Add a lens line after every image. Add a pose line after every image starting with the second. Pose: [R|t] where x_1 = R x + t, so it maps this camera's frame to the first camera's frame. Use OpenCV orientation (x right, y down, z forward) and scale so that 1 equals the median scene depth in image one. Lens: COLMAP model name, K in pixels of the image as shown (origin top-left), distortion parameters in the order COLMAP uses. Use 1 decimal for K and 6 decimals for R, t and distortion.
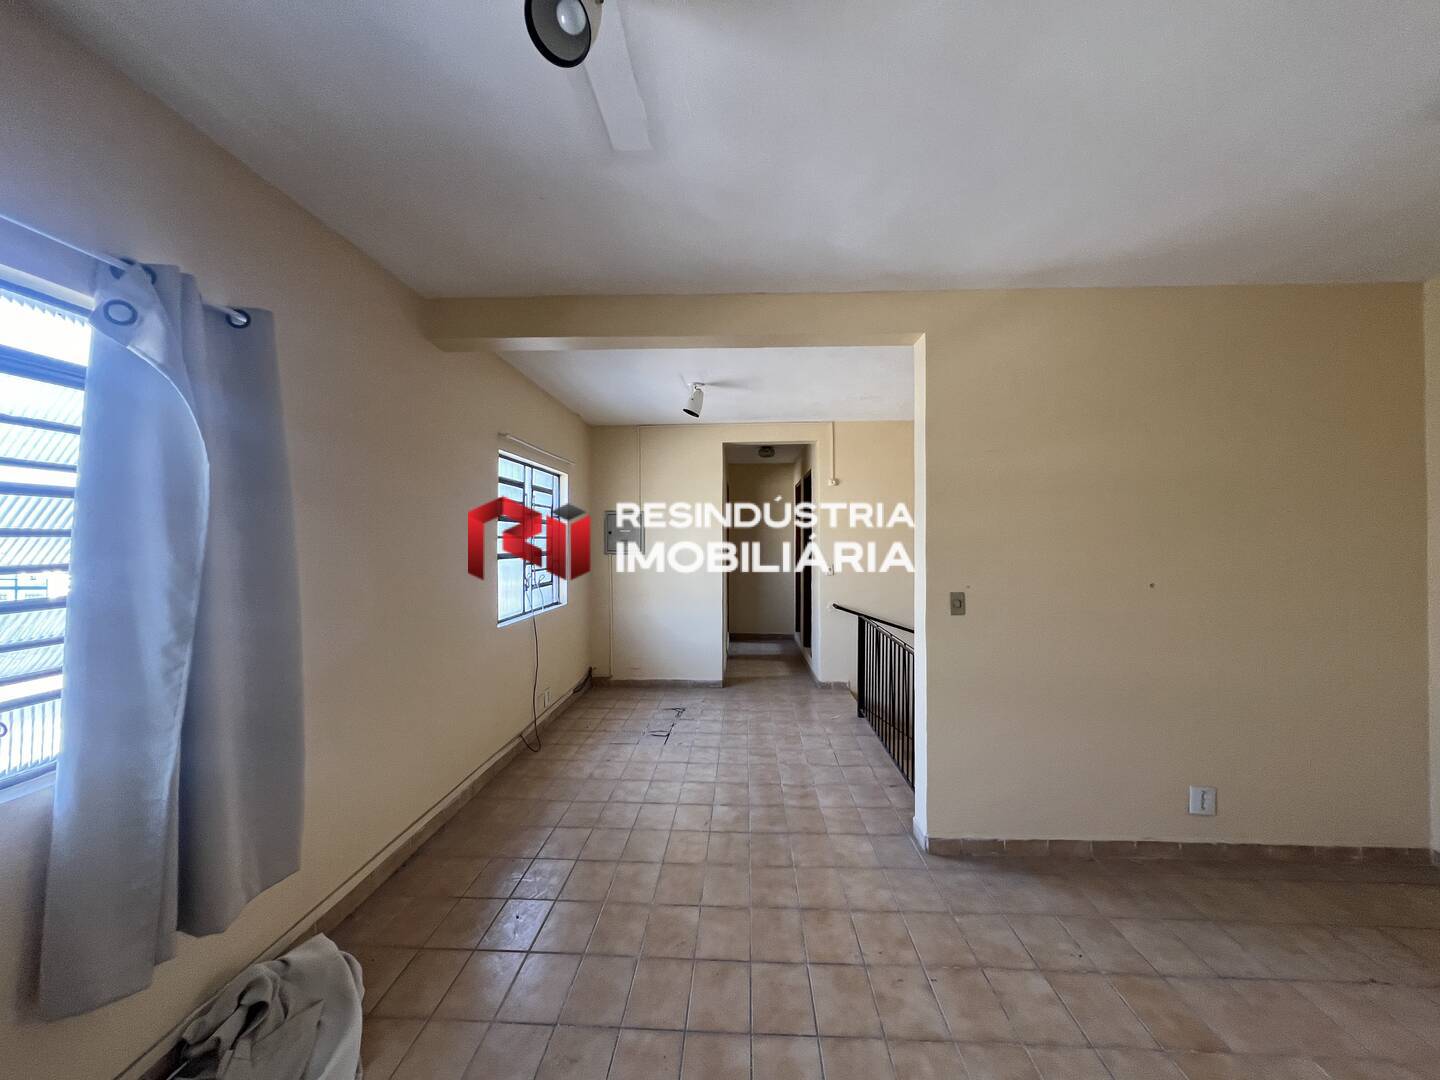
lens RADIAL K [[572.7, 0, 726.1], [0, 572.7, 534.7], [0, 0, 1]] dist [-0.002604, 0.000014]
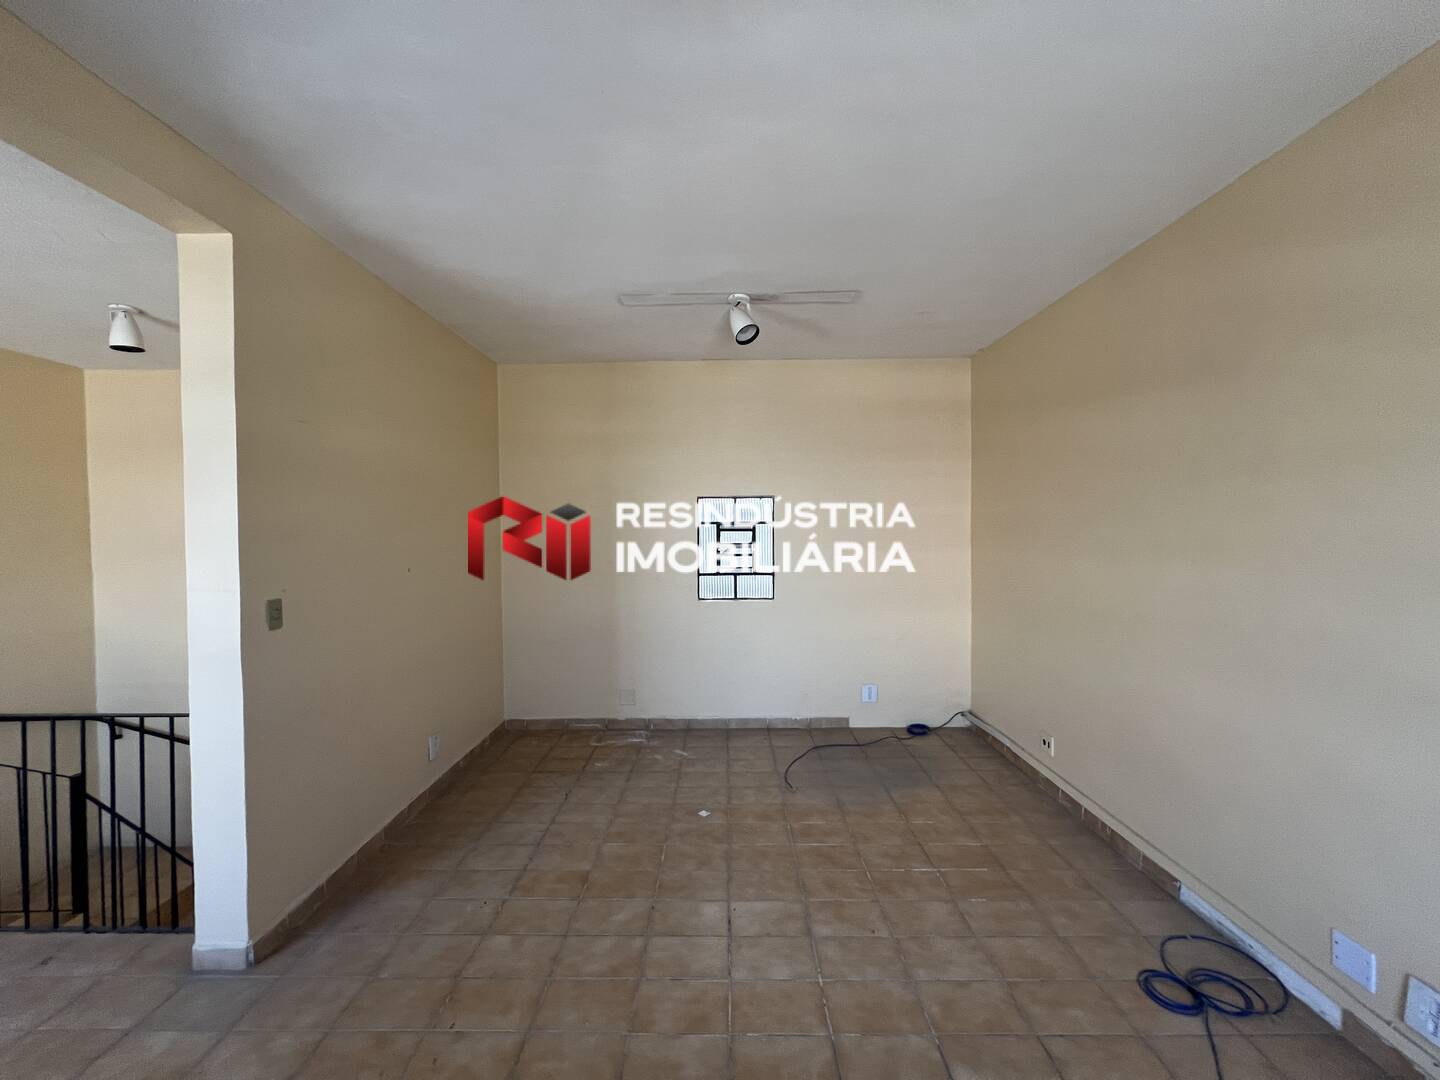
lens RADIAL K [[572.7, 0, 722.1], [0, 572.7, 536.3], [0, 0, 1]] dist [-0.002604, 0.000014]
pose [[-0.031984, -0.023298, 0.999217, -0.381738], [-0.004209, 0.999723, 0.023175, -0.003405], [-0.999480, -0.003465, -0.032073, 0.447746]]
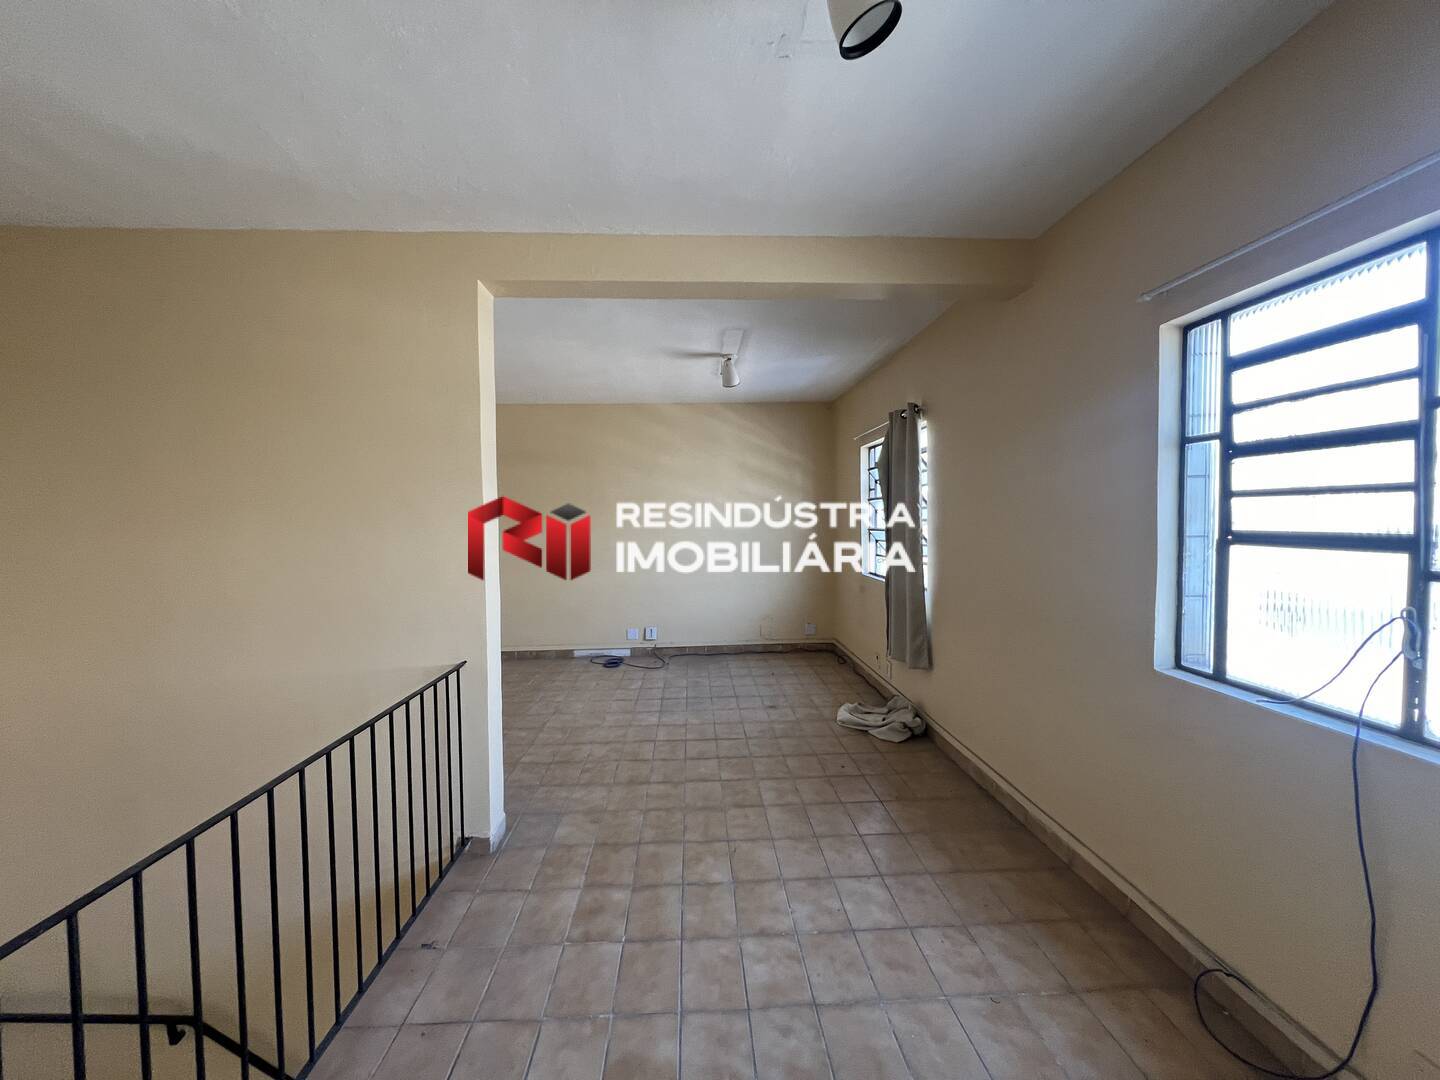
lens RADIAL K [[572.7, 0, 716.8], [0, 572.7, 539.9], [0, 0, 1]] dist [-0.002604, 0.000014]
pose [[-0.996644, 0.011968, -0.080984, 0.060893], [0.009577, 0.999509, 0.029847, 0.031471], [0.081301, 0.028972, -0.996268, 2.061128]]
